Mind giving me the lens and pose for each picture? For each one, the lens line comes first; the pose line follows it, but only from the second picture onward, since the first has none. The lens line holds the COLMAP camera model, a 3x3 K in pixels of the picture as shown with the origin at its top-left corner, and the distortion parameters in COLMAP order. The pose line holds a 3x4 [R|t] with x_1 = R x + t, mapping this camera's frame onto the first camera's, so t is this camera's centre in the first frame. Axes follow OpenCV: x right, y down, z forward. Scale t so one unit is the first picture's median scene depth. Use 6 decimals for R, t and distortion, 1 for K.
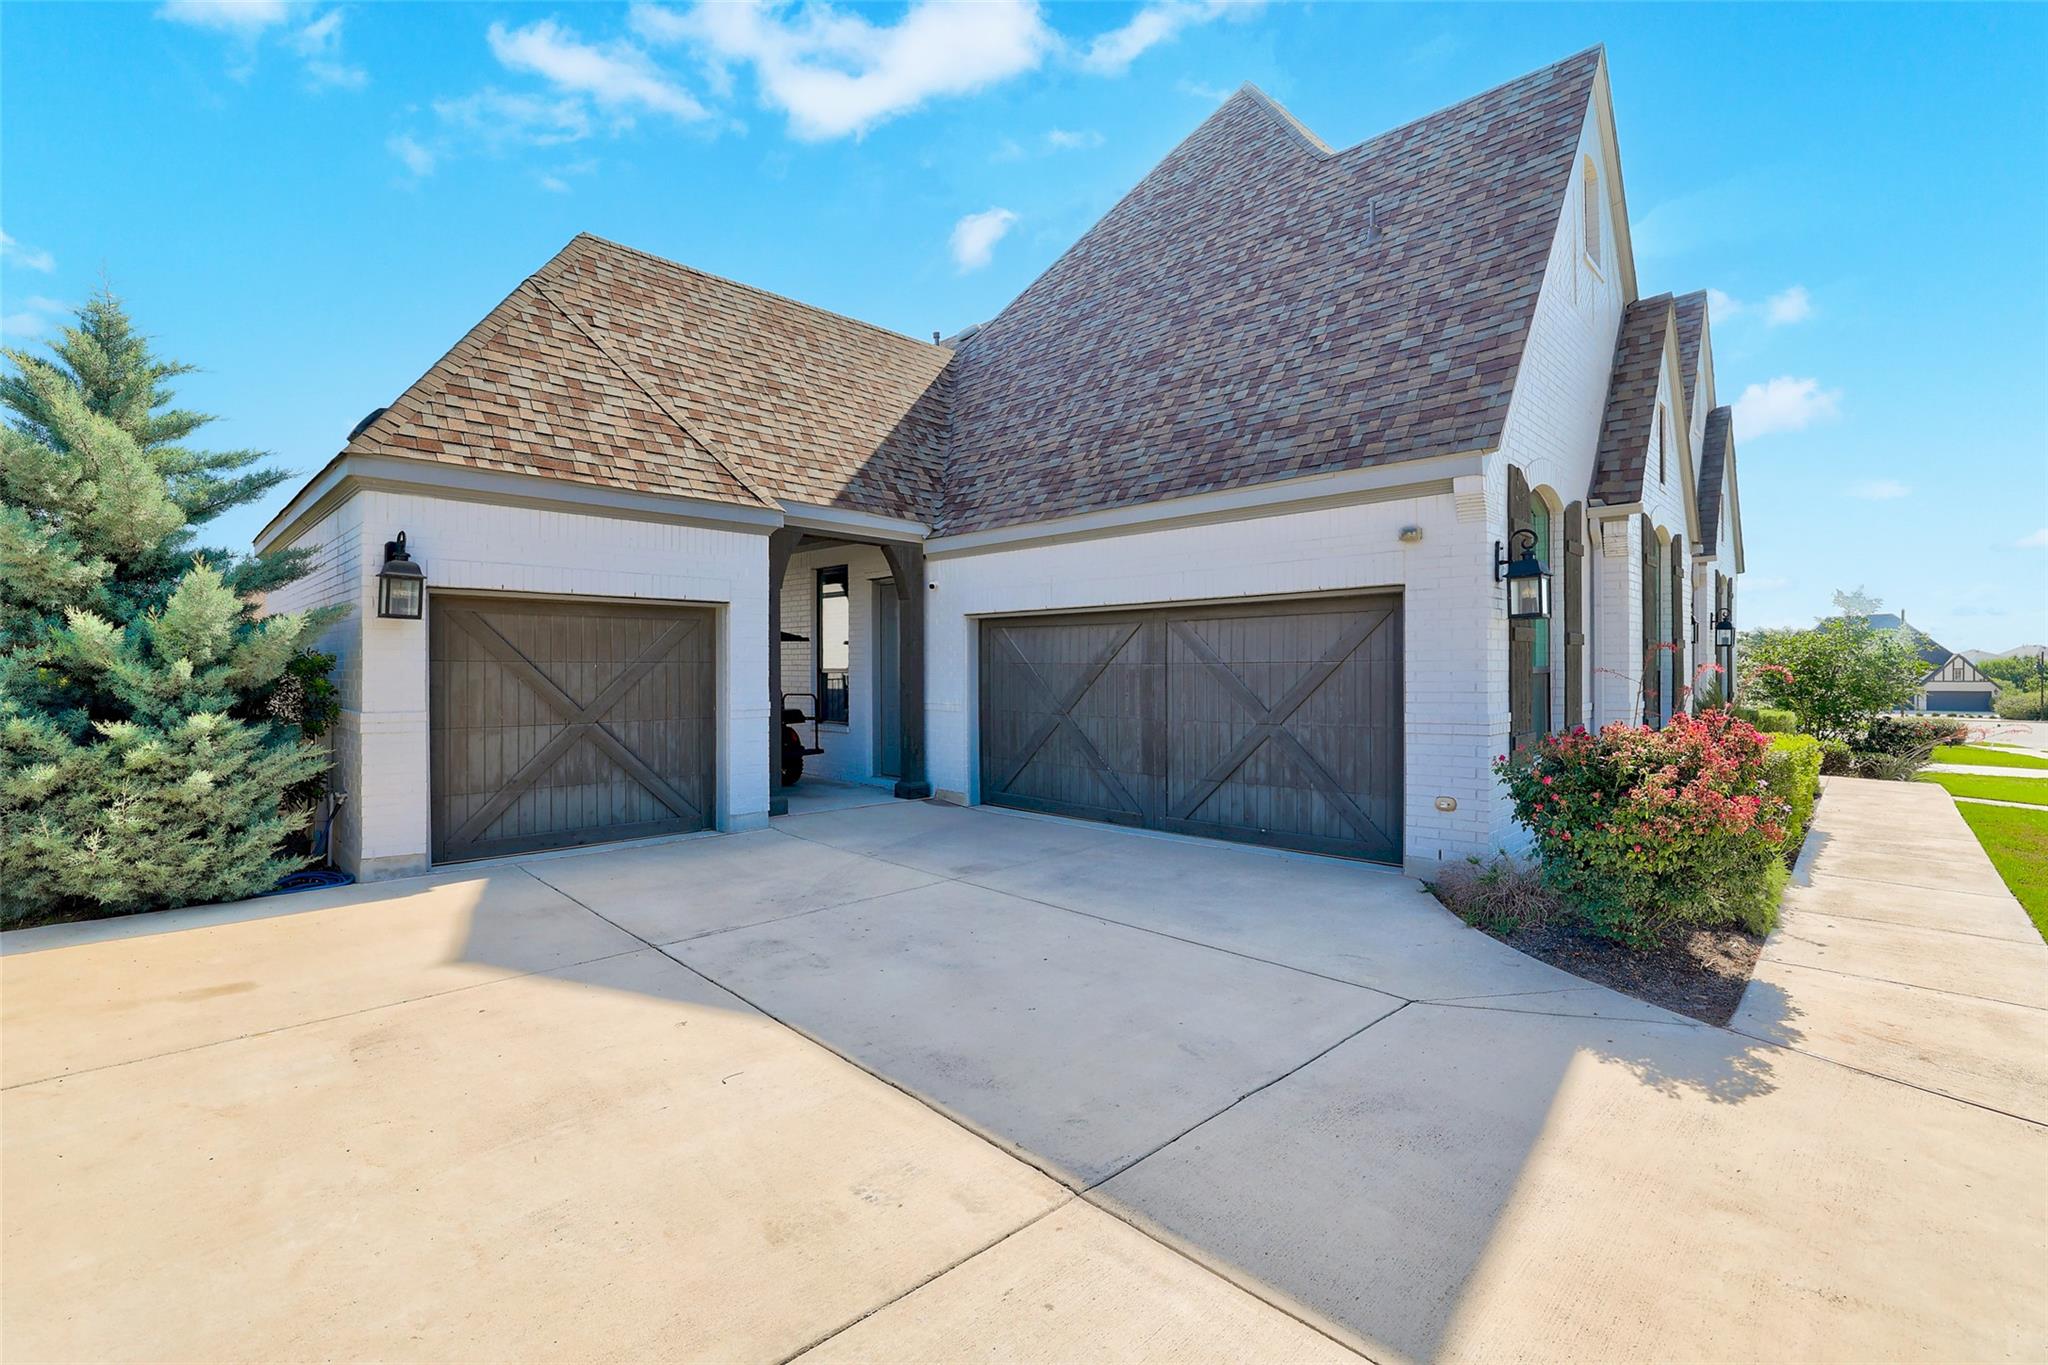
lens RADIAL K [[907.5, 0, 1024.0], [0, 907.5, 682.5], [0, 0, 1]] dist [-0.030749, 0.000064]
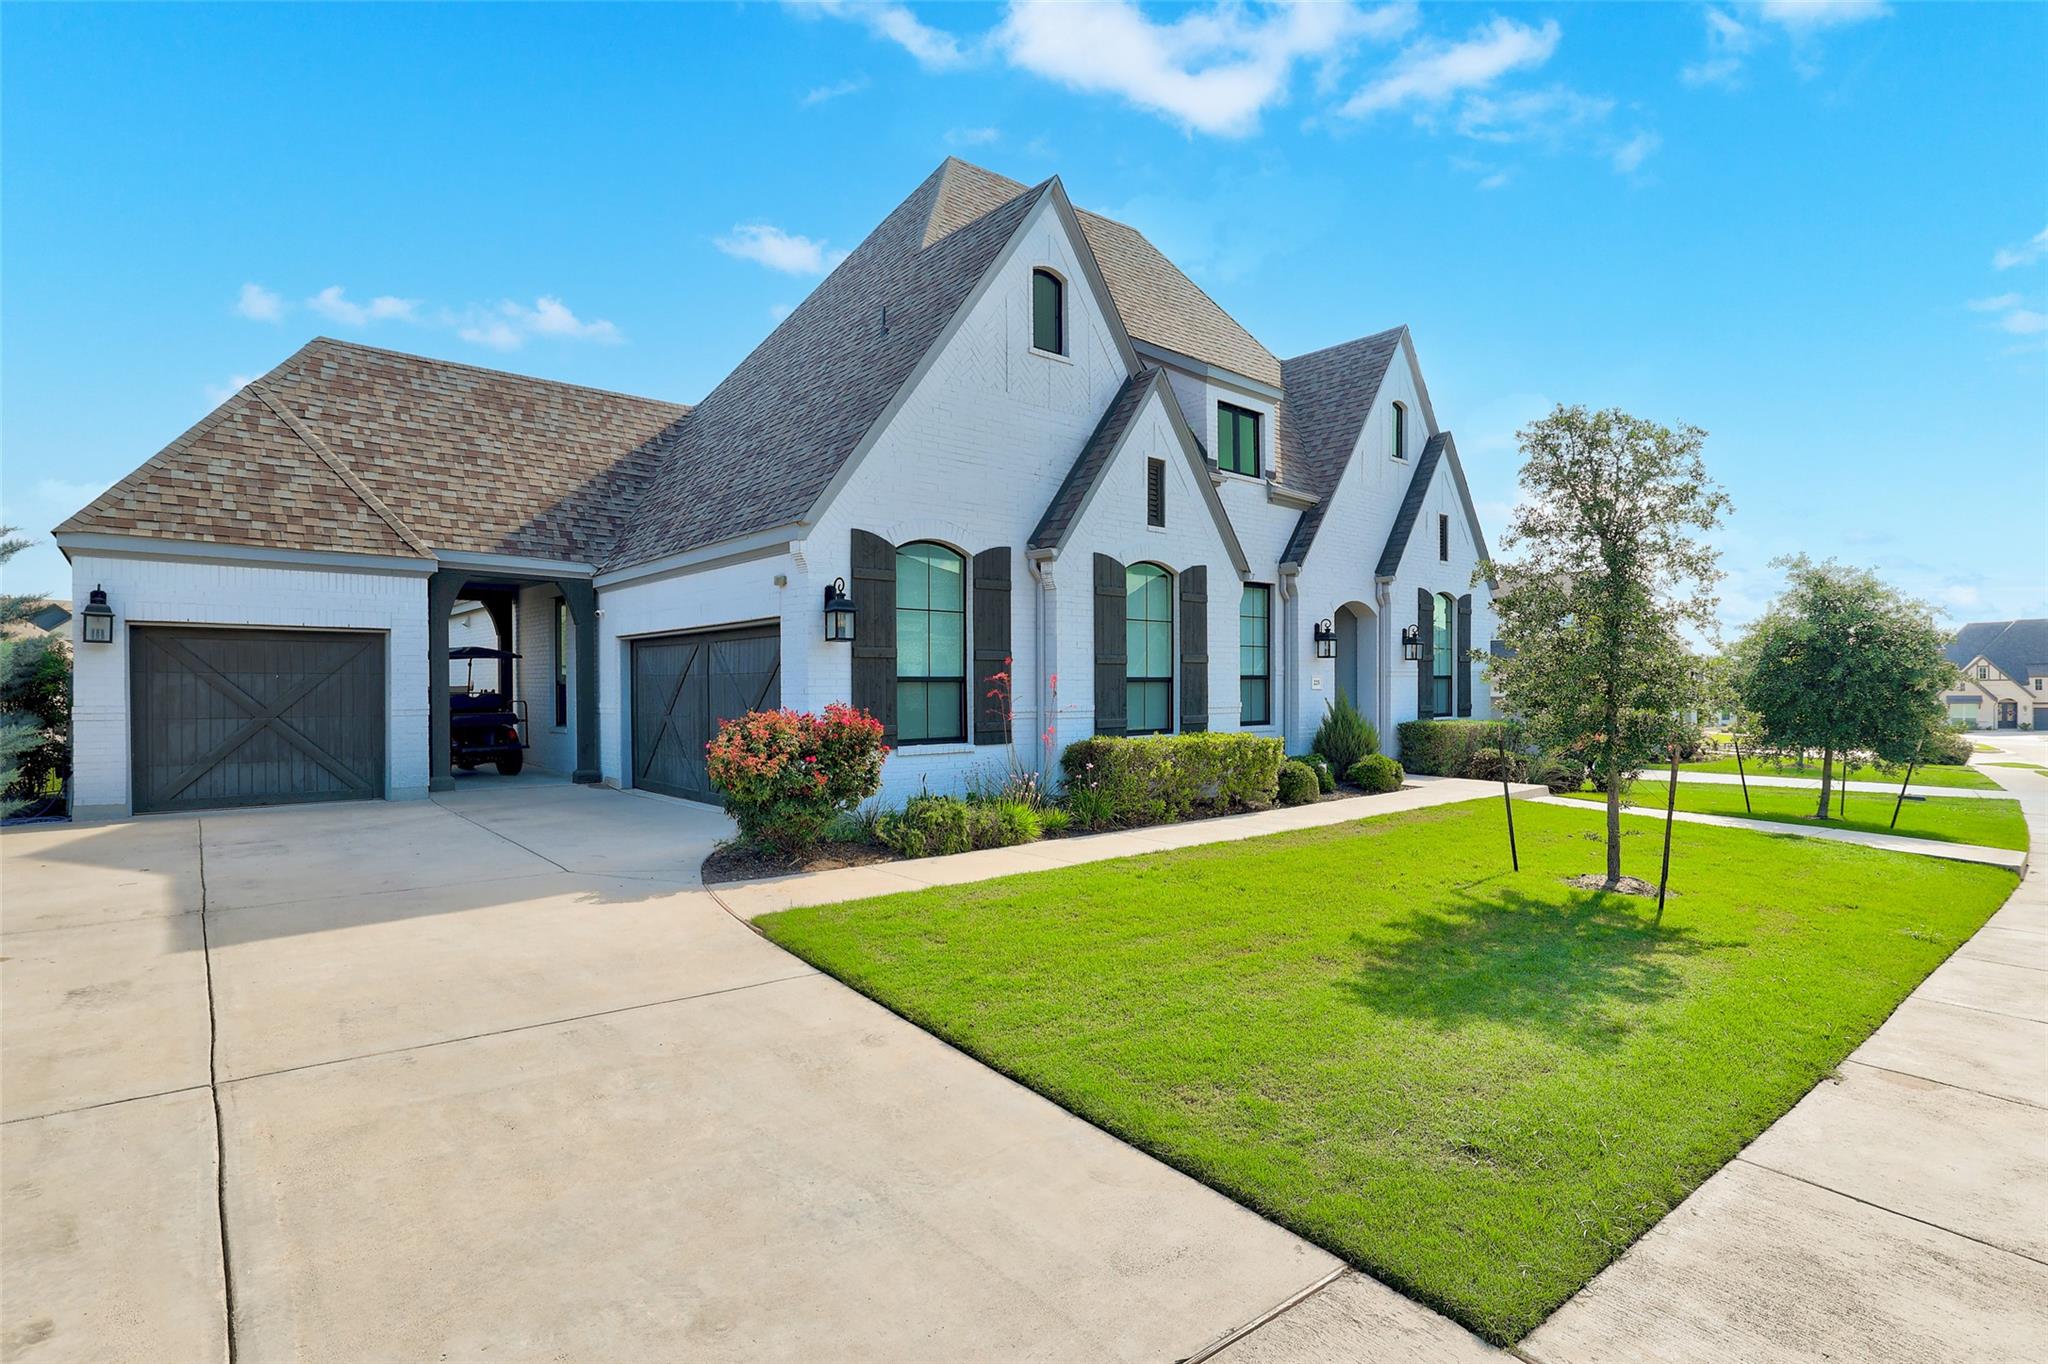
lens RADIAL K [[1006.2, 0, 1021.9], [0, 1006.2, 713.9], [0, 0, 1]] dist [-0.000643, 0.009674]
pose [[0.995385, 0.004933, -0.095833, 0.757616], [-0.003675, 0.999905, 0.013295, 0.013632], [0.095889, -0.012881, 0.995309, -0.402617]]
